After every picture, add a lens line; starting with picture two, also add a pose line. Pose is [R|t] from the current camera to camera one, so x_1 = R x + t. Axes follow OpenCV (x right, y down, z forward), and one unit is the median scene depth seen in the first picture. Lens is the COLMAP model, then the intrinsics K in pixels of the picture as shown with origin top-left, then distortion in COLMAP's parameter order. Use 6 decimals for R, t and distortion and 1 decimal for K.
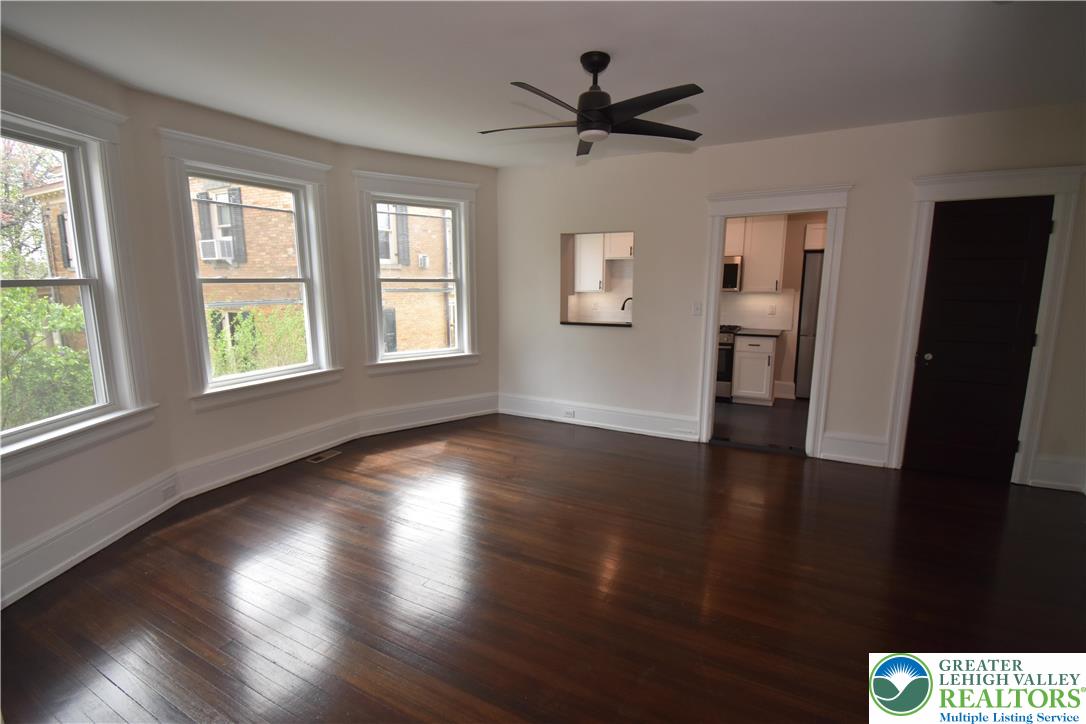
lens RADIAL K [[497.1, 0, 548.3], [0, 497.1, 364.7], [0, 0, 1]] dist [0.003793, -0.000337]
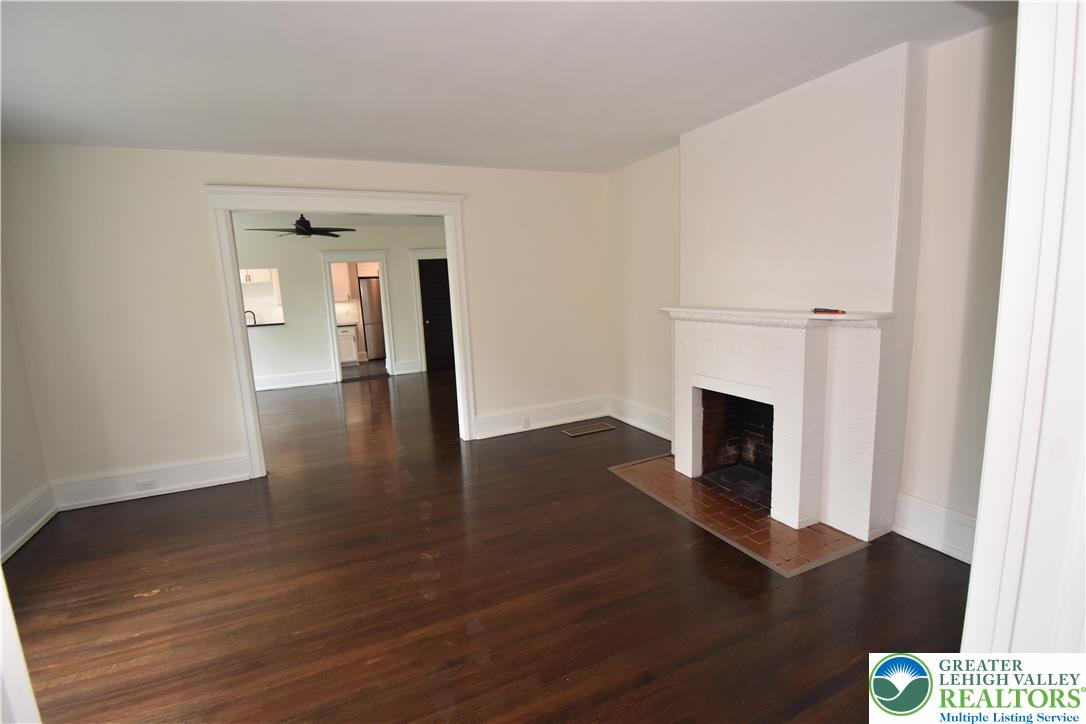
lens RADIAL K [[497.1, 0, 549.6], [0, 497.1, 367.7], [0, 0, 1]] dist [0.003793, -0.000337]
pose [[0.597240, -0.149637, 0.787981, -0.638645], [0.174073, 0.983208, 0.054774, 0.133971], [-0.782945, 0.104453, 0.613259, -0.721779]]
